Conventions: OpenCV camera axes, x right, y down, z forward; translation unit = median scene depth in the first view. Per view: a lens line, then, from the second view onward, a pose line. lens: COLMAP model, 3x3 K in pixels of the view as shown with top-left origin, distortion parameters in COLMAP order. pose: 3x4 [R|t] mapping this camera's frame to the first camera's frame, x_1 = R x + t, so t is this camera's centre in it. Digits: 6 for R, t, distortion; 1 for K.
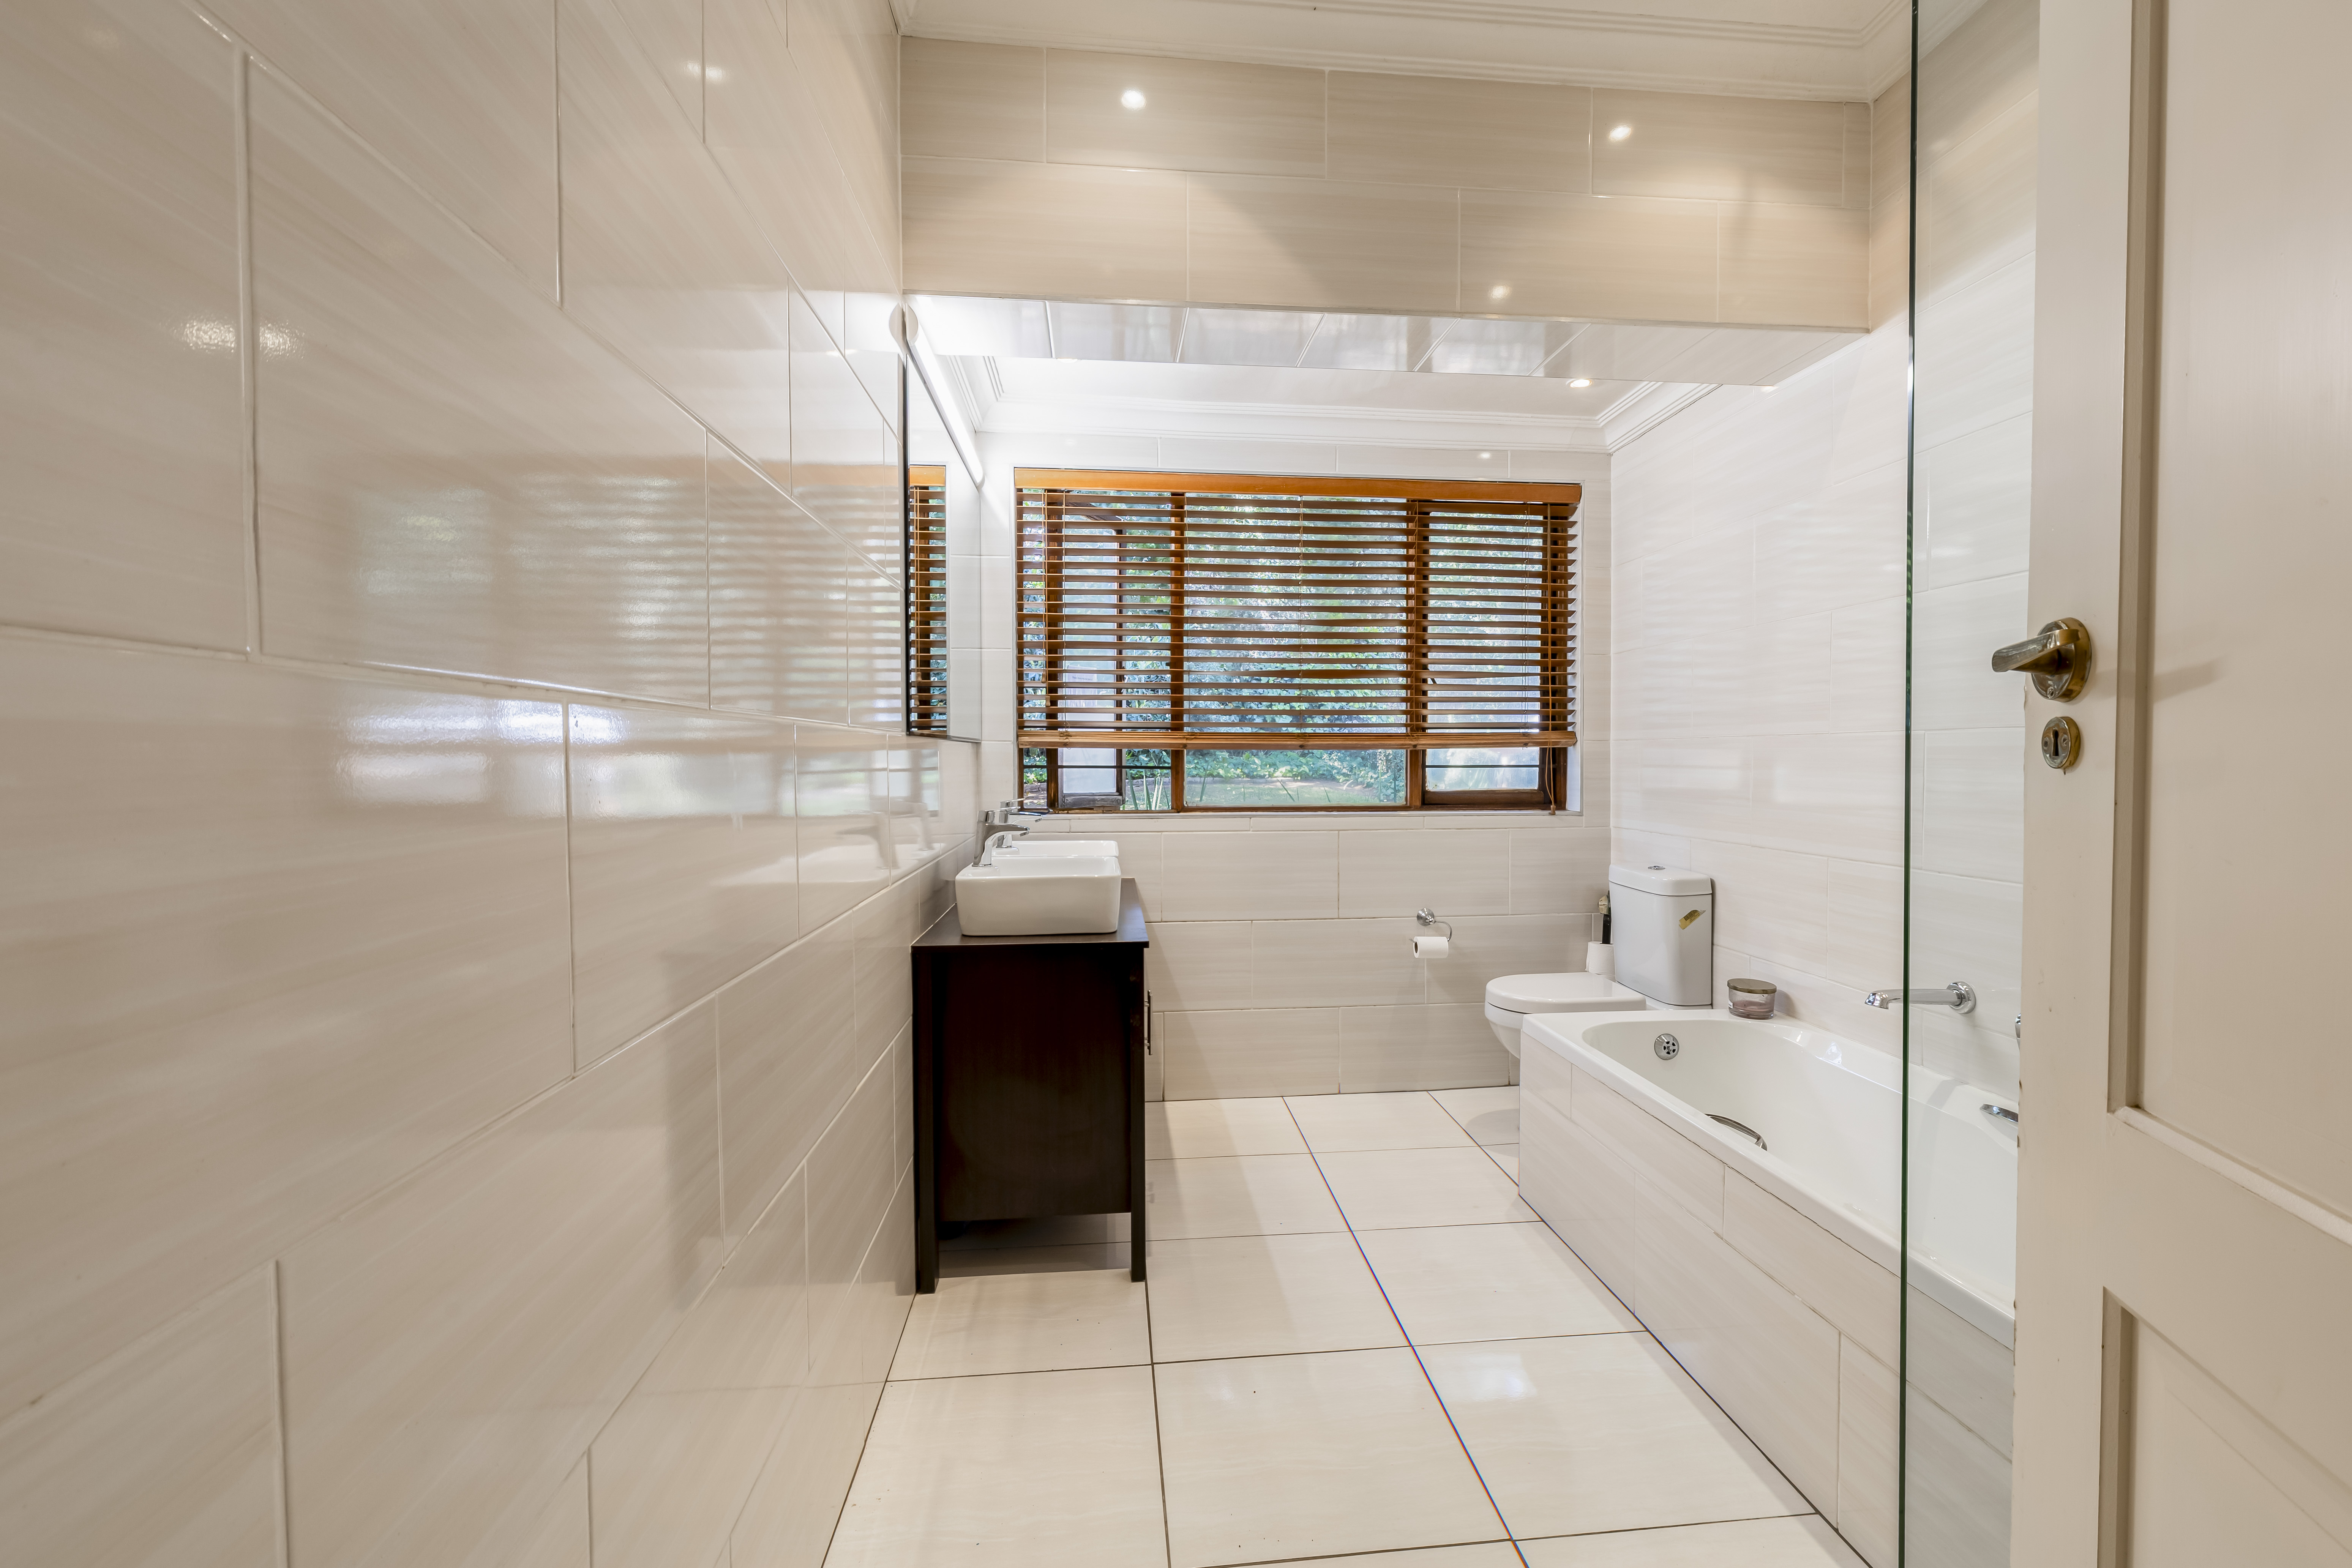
lens RADIAL K [[1073.3, 0, 1212.0], [0, 1073.3, 781.3], [0, 0, 1]] dist [-0.000258, 0.000659]
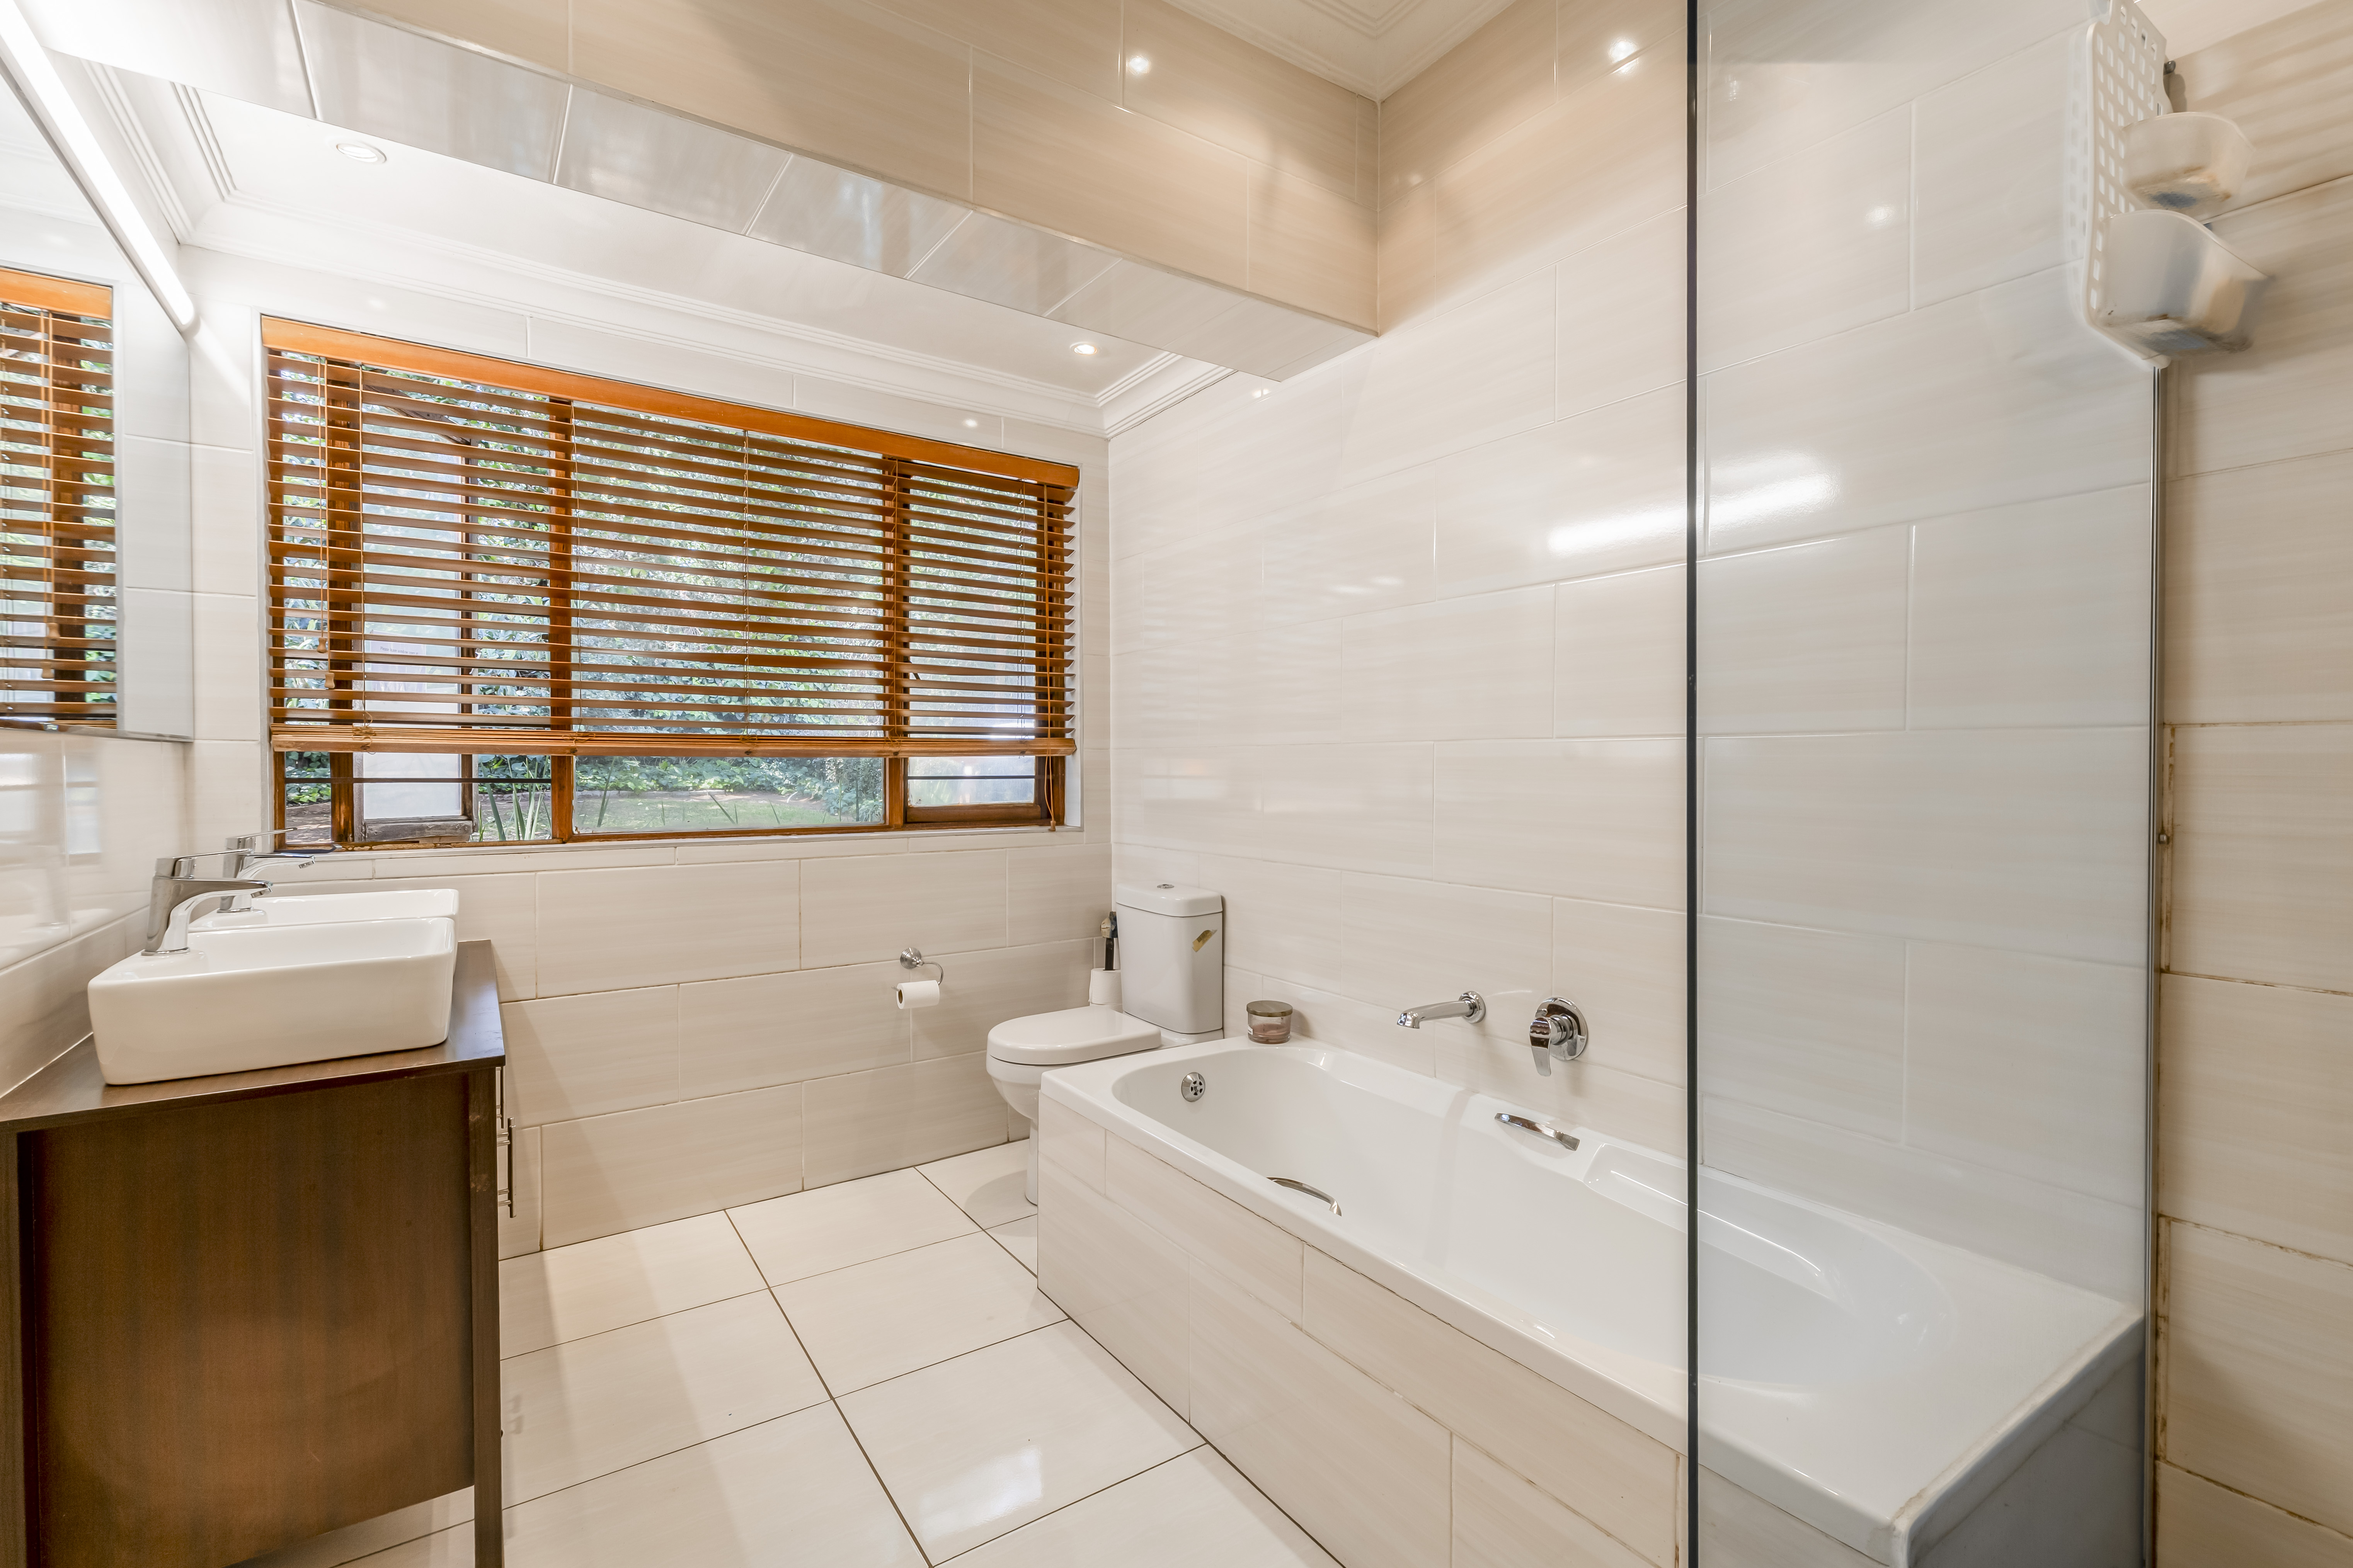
lens RADIAL K [[1073.7, 0, 1212.5], [0, 1073.7, 781.3], [0, 0, 1]] dist [-0.000258, 0.000659]
pose [[0.874338, -0.004865, 0.485292, -0.000298], [0.009054, 0.999939, -0.006289, -0.003796], [-0.485232, 0.009893, 0.874329, 0.160060]]
